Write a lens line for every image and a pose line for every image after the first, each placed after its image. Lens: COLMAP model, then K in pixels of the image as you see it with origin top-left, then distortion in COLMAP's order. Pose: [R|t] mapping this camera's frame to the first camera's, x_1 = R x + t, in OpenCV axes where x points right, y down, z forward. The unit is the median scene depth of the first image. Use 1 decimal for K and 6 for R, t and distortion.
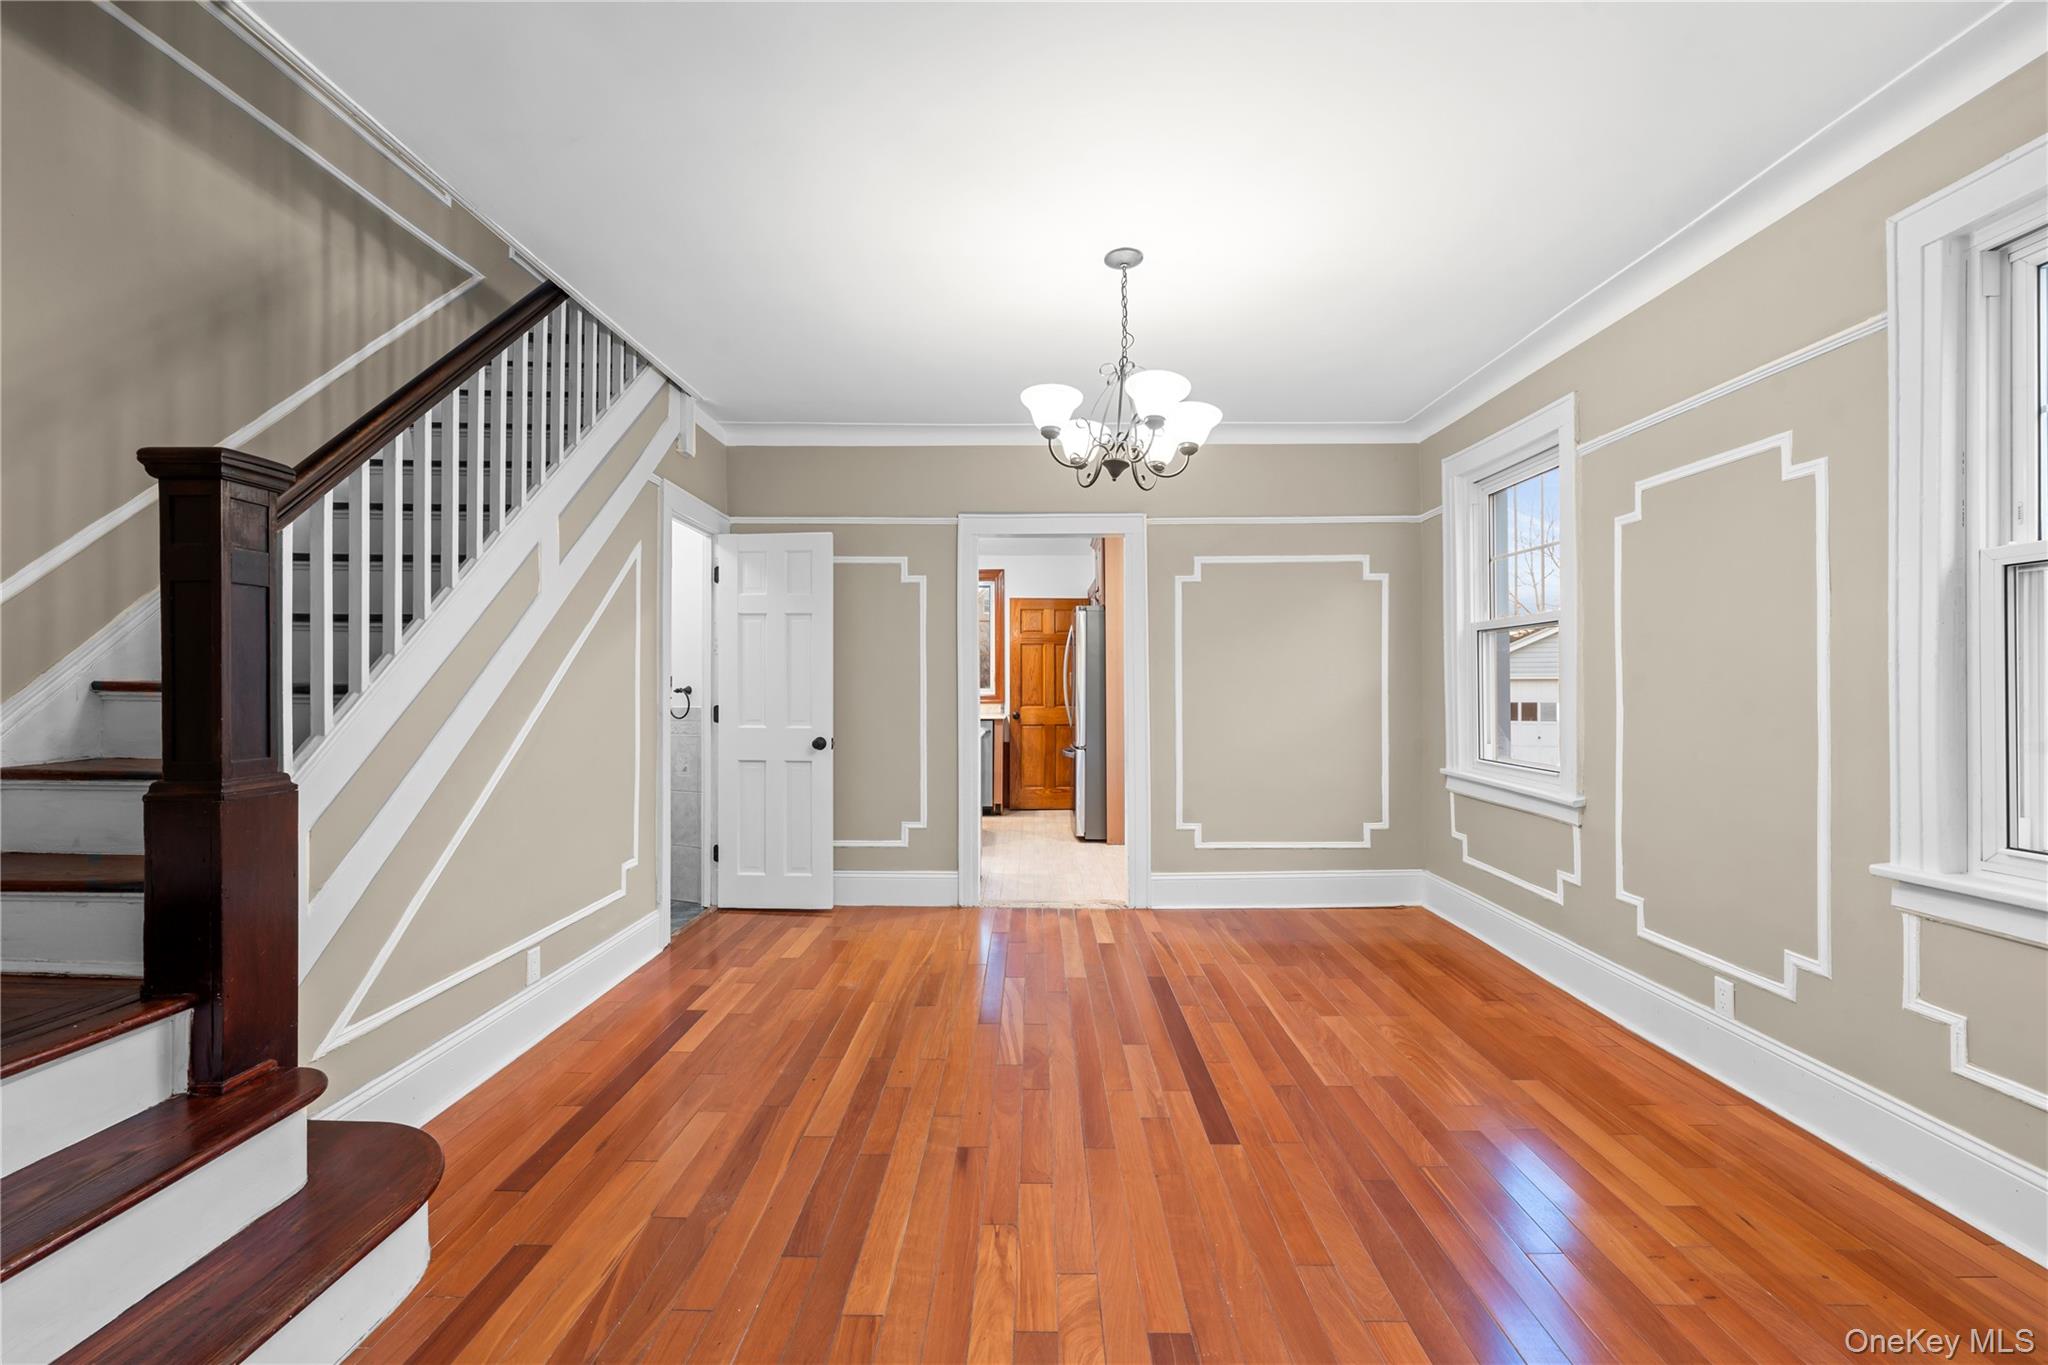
lens RADIAL K [[824.6, 0, 1028.2], [0, 824.6, 679.4], [0, 0, 1]] dist [0.000693, -0.000223]
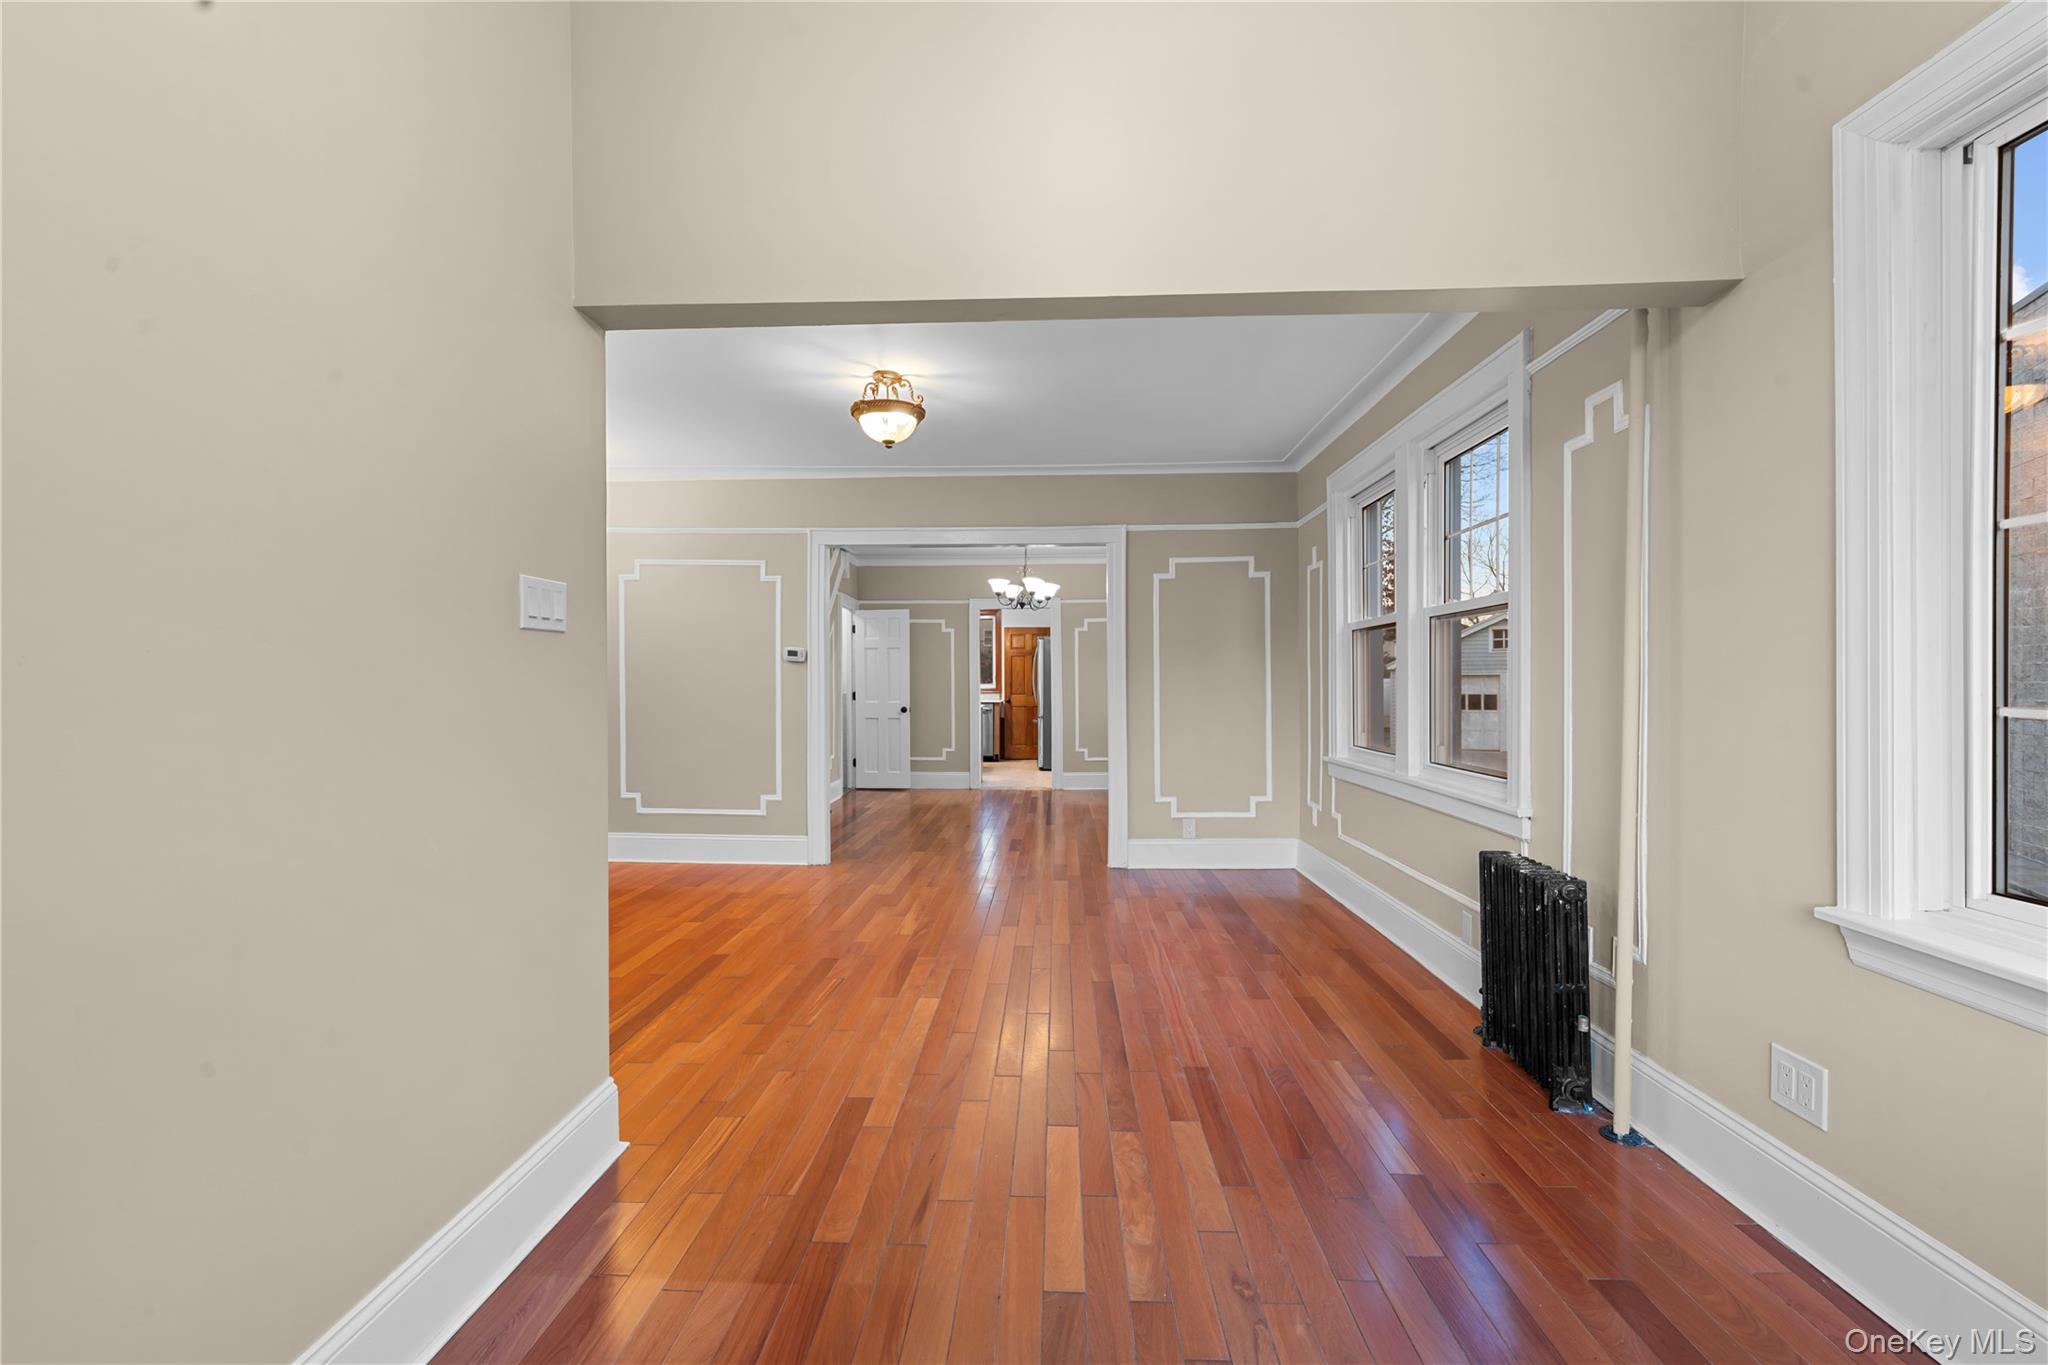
lens RADIAL K [[830.4, 0, 1022.2], [0, 830.4, 689.6], [0, 0, 1]] dist [0.000428, -0.000189]
pose [[0.999430, -0.003478, -0.033594, 0.150178], [0.004035, 0.999855, 0.016542, -0.009455], [0.033532, -0.016668, 0.999299, -1.382043]]
